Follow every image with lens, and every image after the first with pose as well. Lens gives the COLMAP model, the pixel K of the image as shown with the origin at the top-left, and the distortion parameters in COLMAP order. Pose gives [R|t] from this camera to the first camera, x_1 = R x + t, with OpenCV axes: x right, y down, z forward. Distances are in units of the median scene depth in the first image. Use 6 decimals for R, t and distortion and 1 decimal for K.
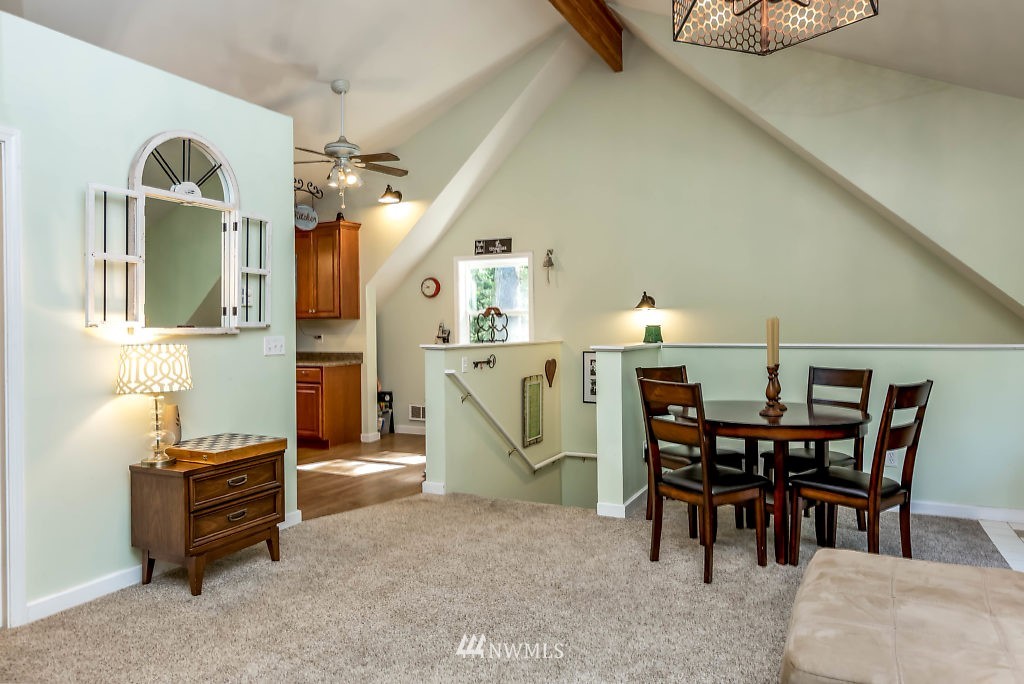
lens RADIAL K [[663.6, 0, 511.6], [0, 663.6, 324.0], [0, 0, 1]] dist [-0.000210, -0.000891]
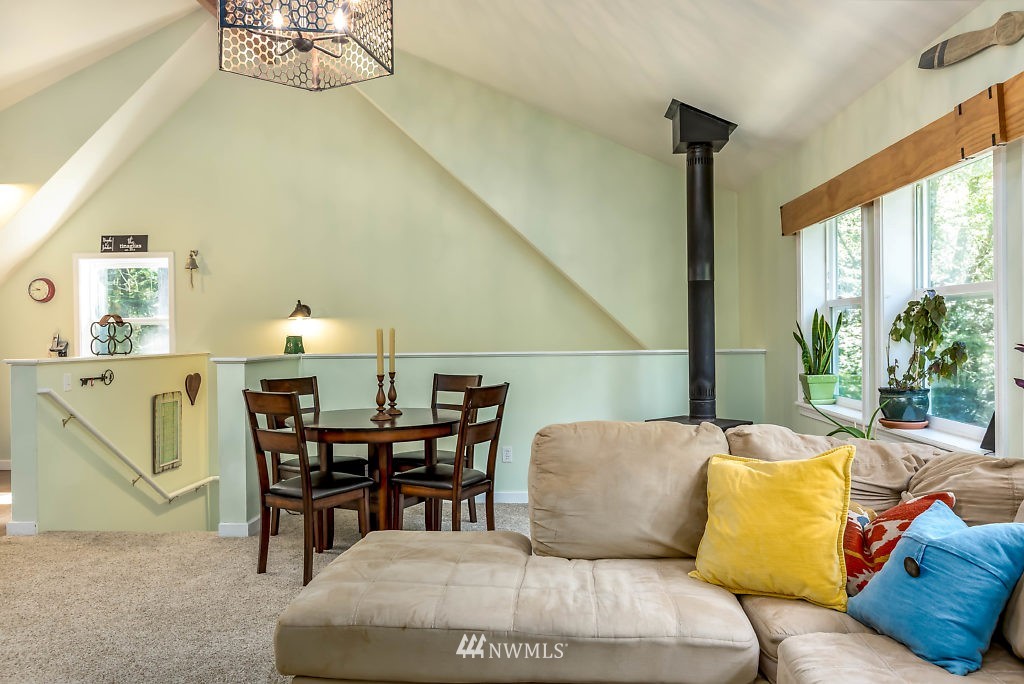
lens RADIAL K [[732.4, 0, 511.0], [0, 732.4, 332.6], [0, 0, 1]] dist [0.036561, -0.051543]
pose [[0.918490, -0.001413, 0.395441, 0.088338], [0.001721, 0.999998, -0.000424, -0.001068], [-0.395440, 0.001070, 0.918491, -0.116852]]
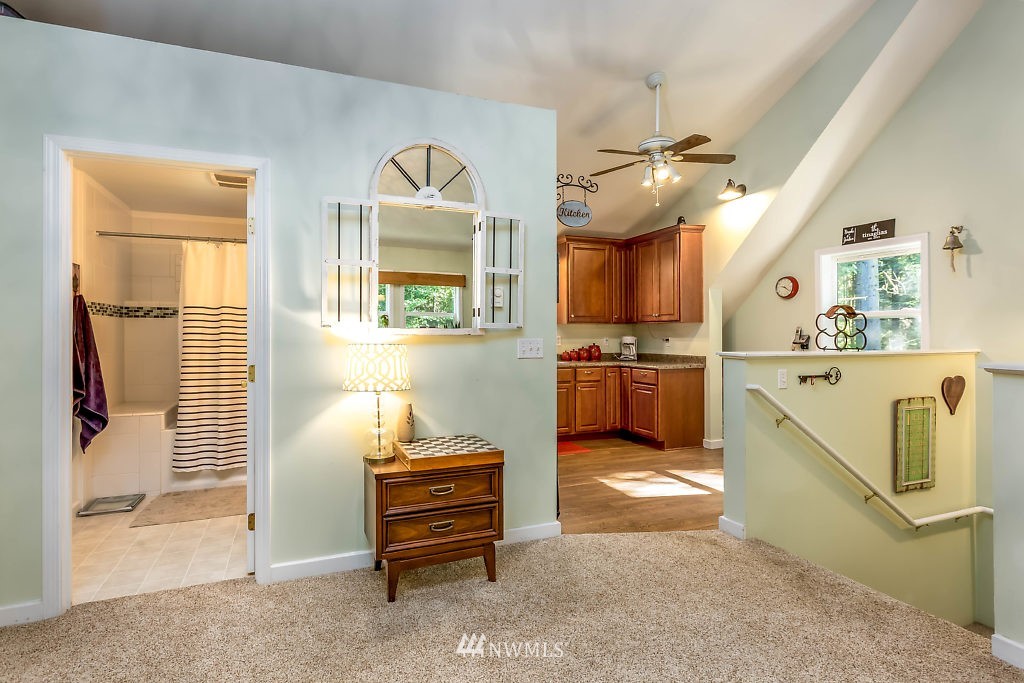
lens RADIAL K [[533.4, 0, 484.4], [0, 533.4, 332.0], [0, 0, 1]] dist [0.002646, -0.001830]
pose [[0.745172, 0.008052, -0.666823, 0.096831], [-0.003748, 0.999962, 0.007886, 0.002978], [0.666861, -0.003378, 0.745174, 0.326252]]
